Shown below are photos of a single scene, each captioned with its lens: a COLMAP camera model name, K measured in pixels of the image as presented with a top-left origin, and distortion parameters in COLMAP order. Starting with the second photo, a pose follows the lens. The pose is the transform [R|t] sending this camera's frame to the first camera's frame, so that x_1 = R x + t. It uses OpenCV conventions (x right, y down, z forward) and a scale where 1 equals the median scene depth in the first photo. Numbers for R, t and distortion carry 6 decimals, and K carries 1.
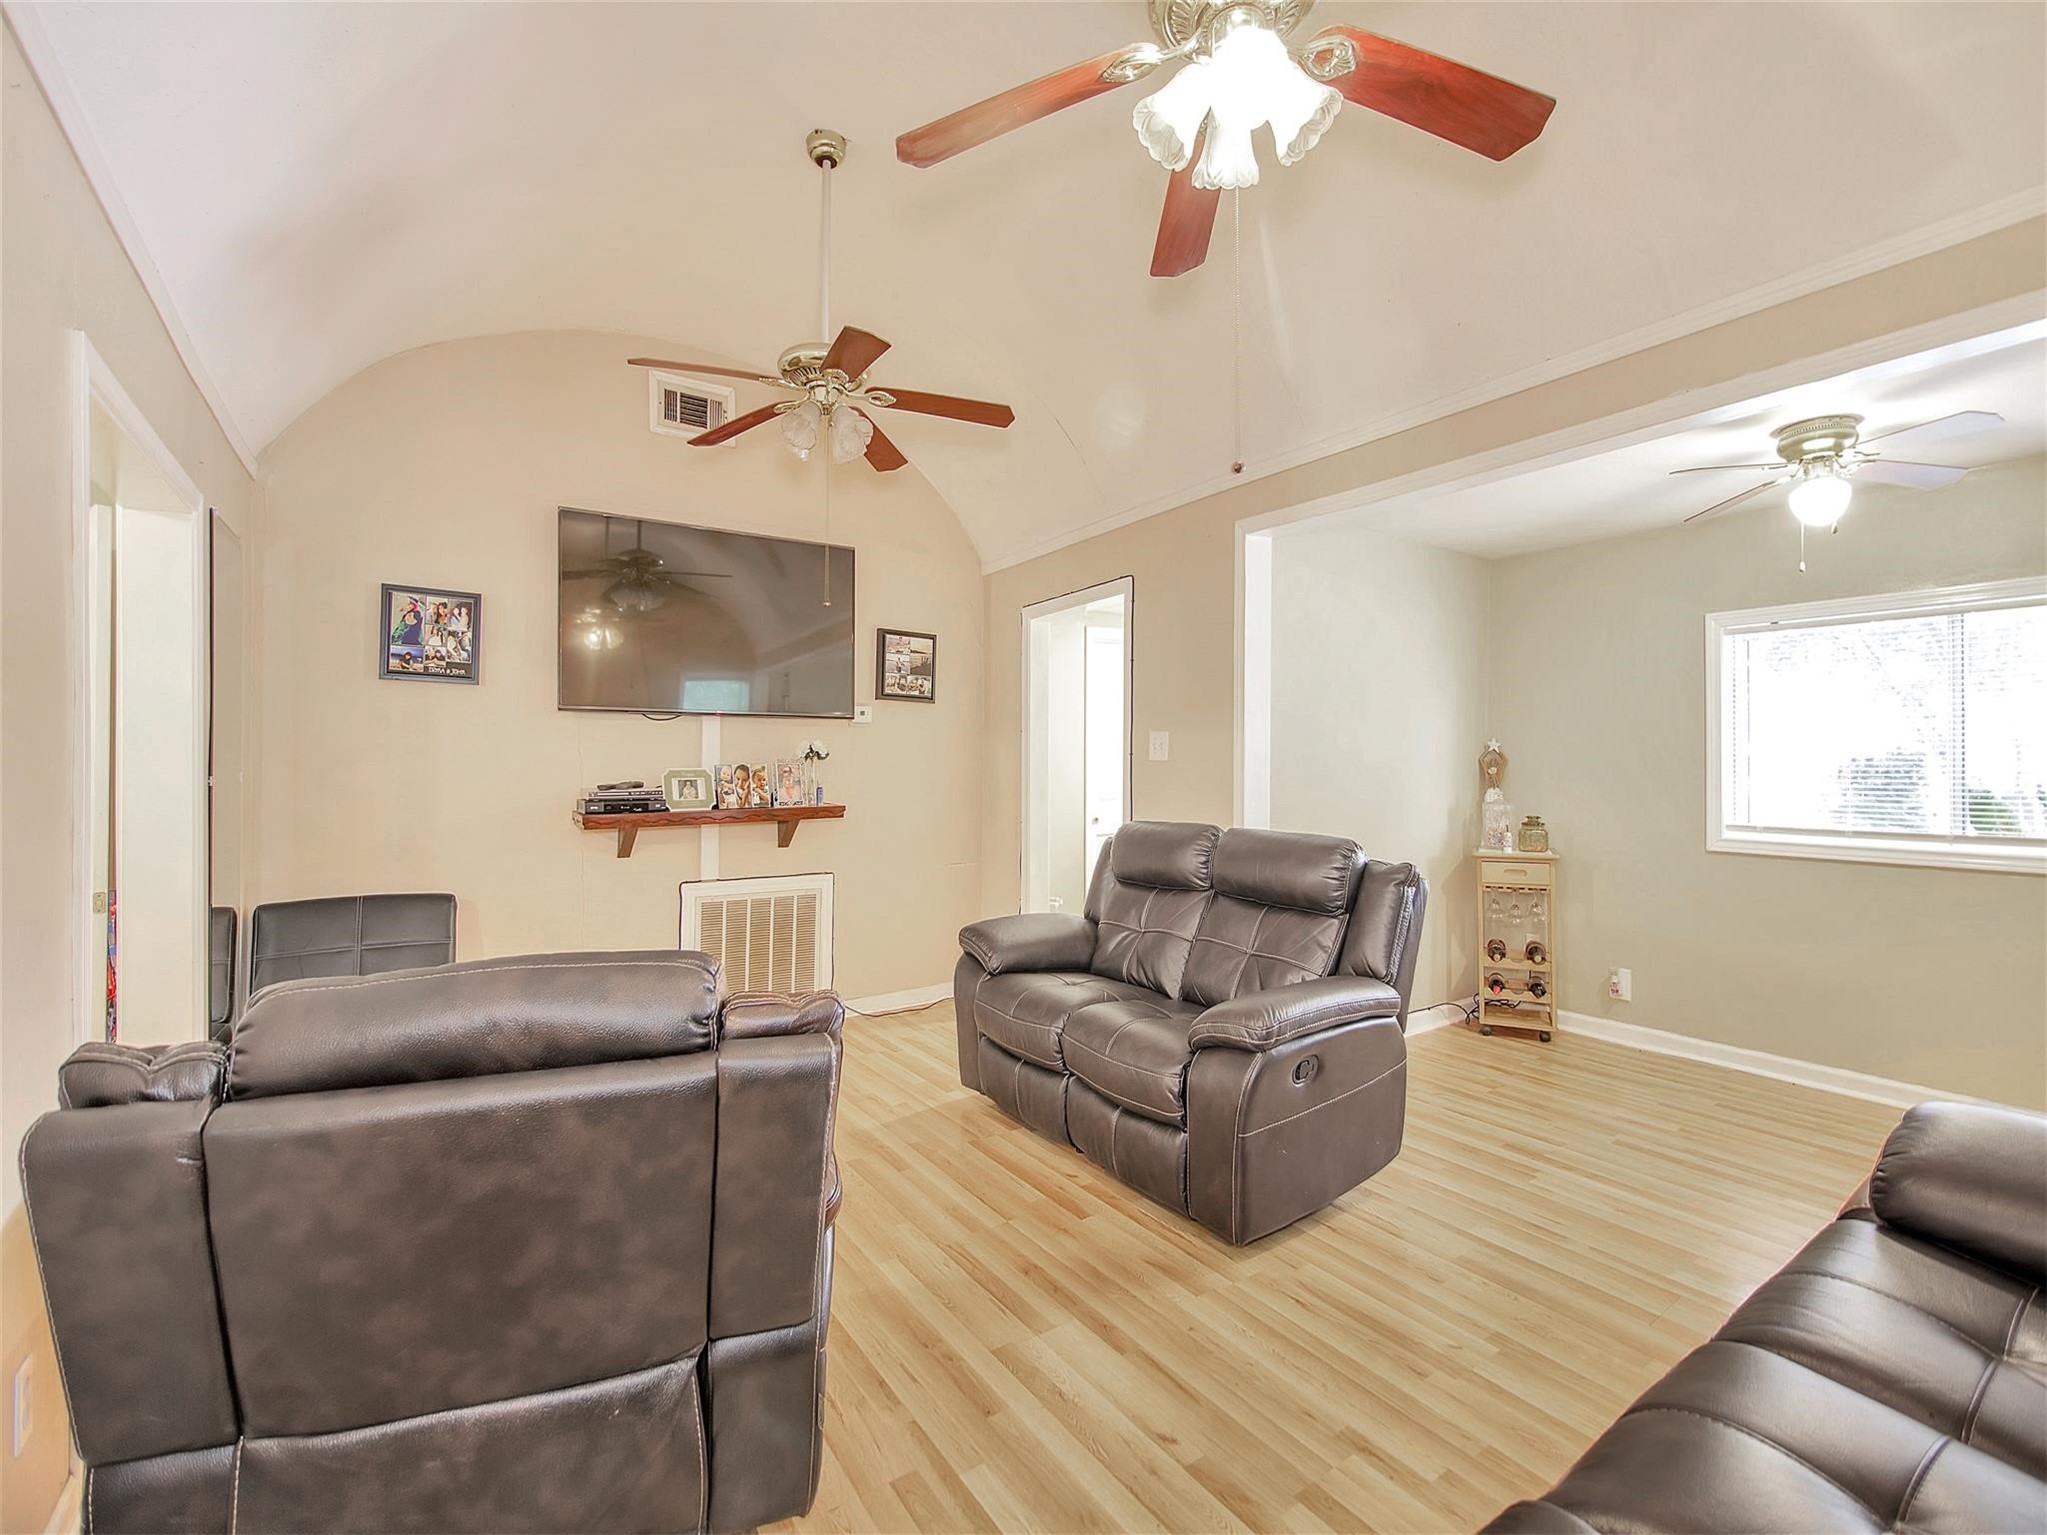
lens RADIAL K [[914.7, 0, 987.9], [0, 914.7, 746.7], [0, 0, 1]] dist [0.029953, -0.024095]
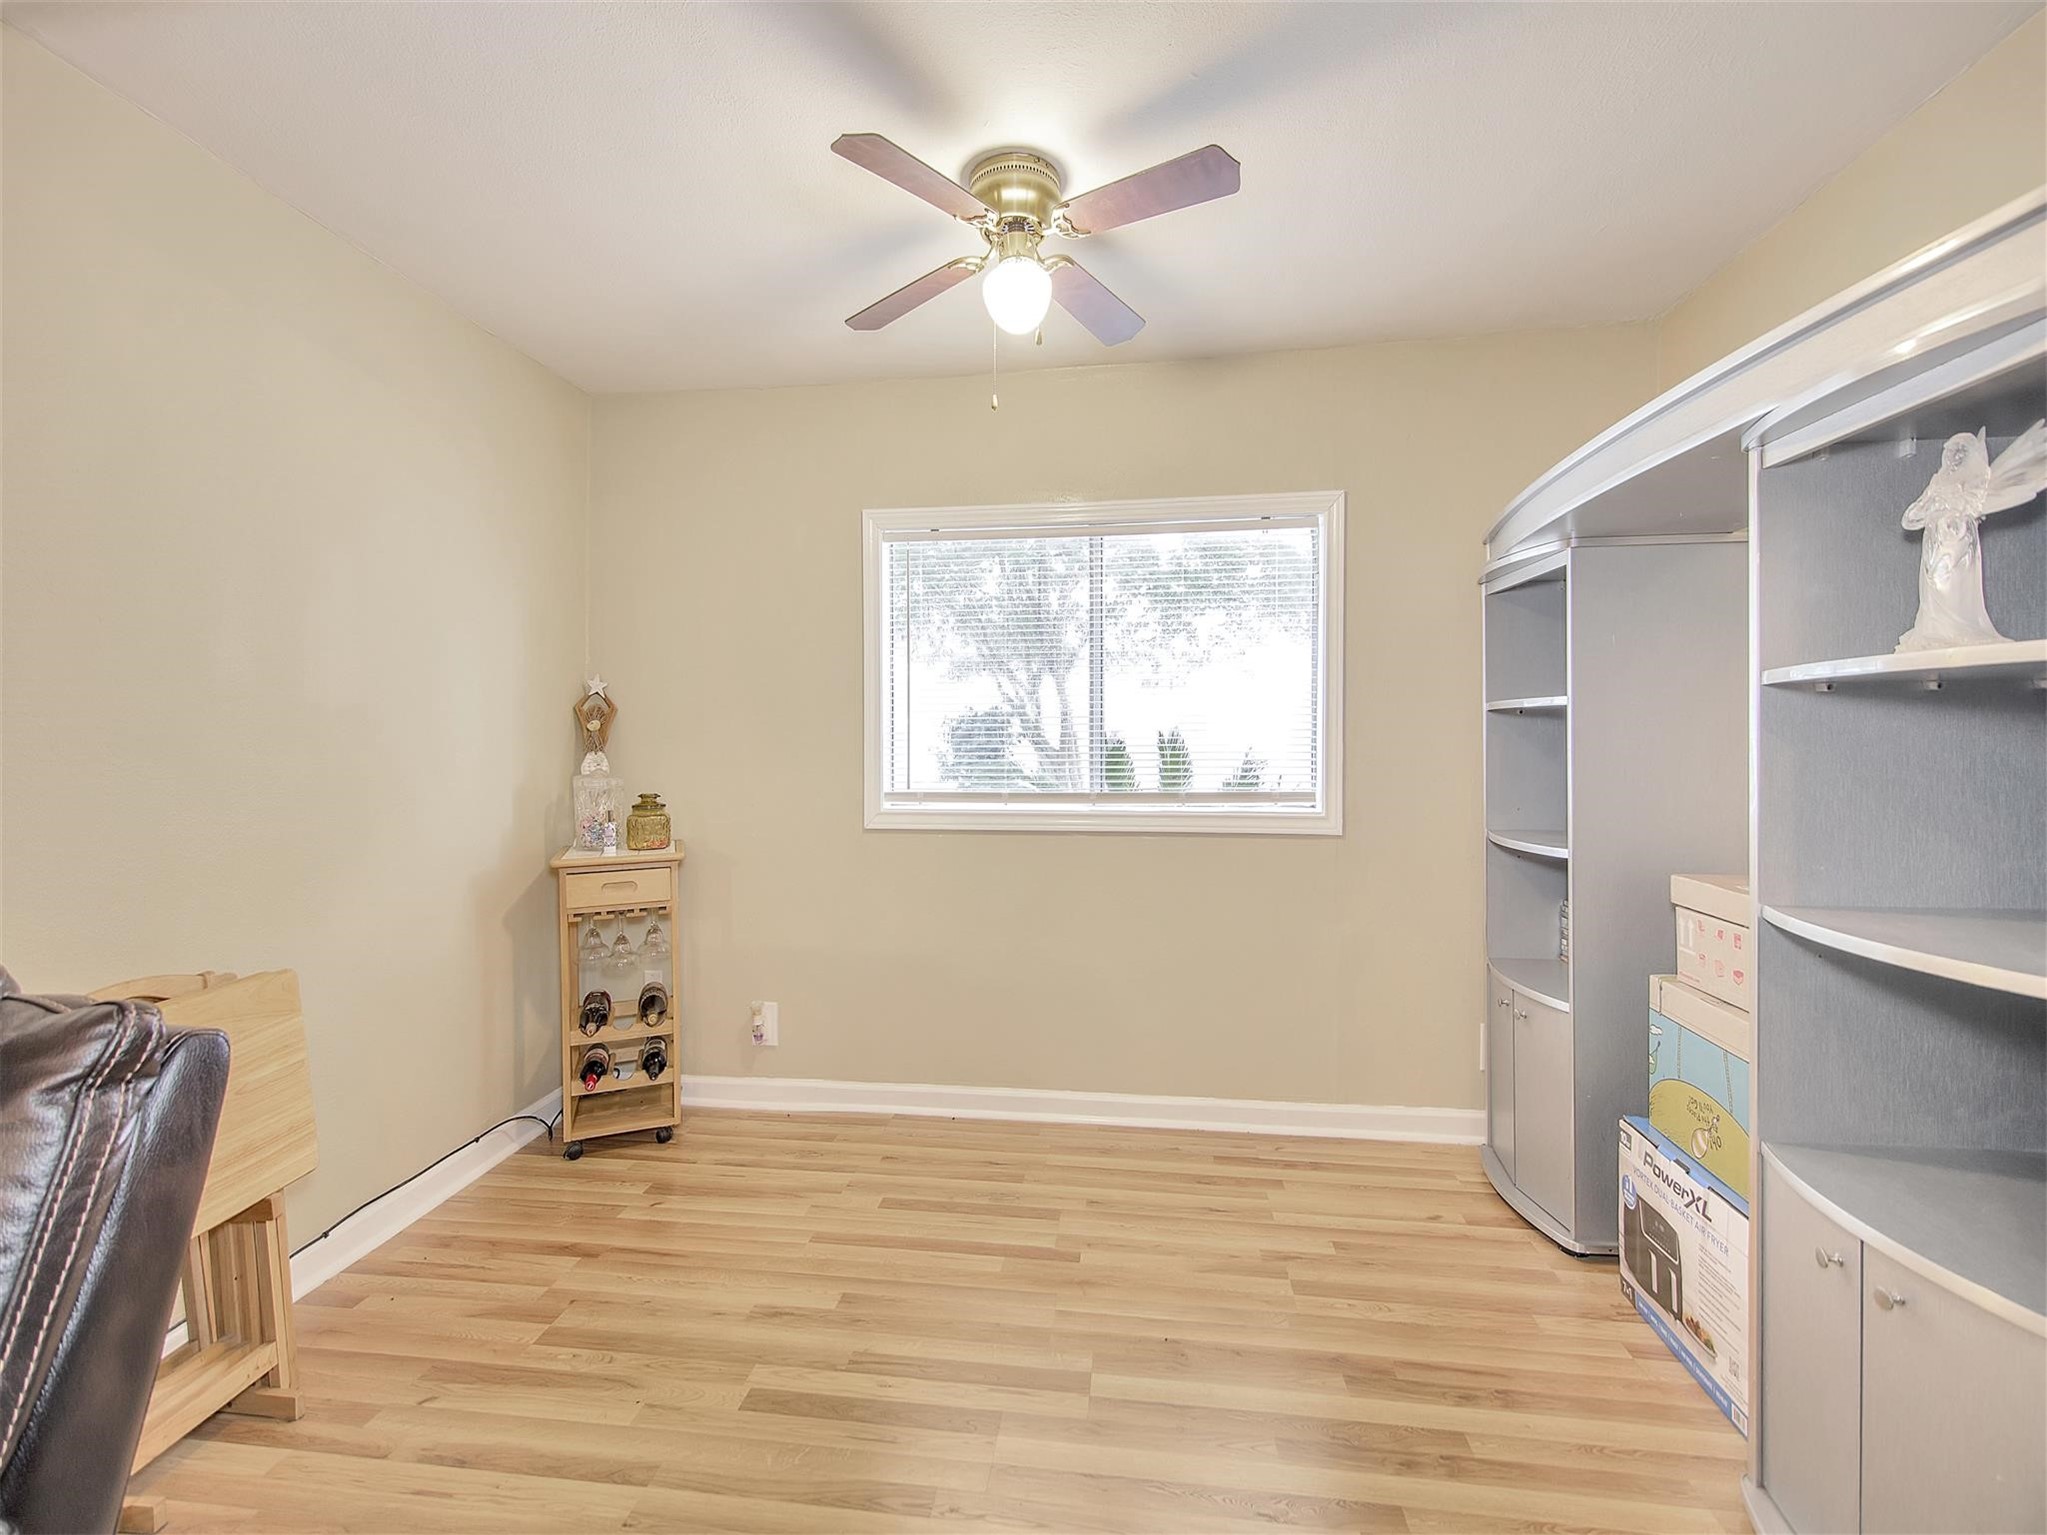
lens RADIAL K [[924.8, 0, 1019.1], [0, 924.8, 752.1], [0, 0, 1]] dist [0.024738, -0.011576]
pose [[0.655651, -0.018387, 0.754840, 0.279919], [-0.005627, 0.999557, 0.029235, 0.026383], [-0.755043, -0.023416, 0.655257, 0.392045]]
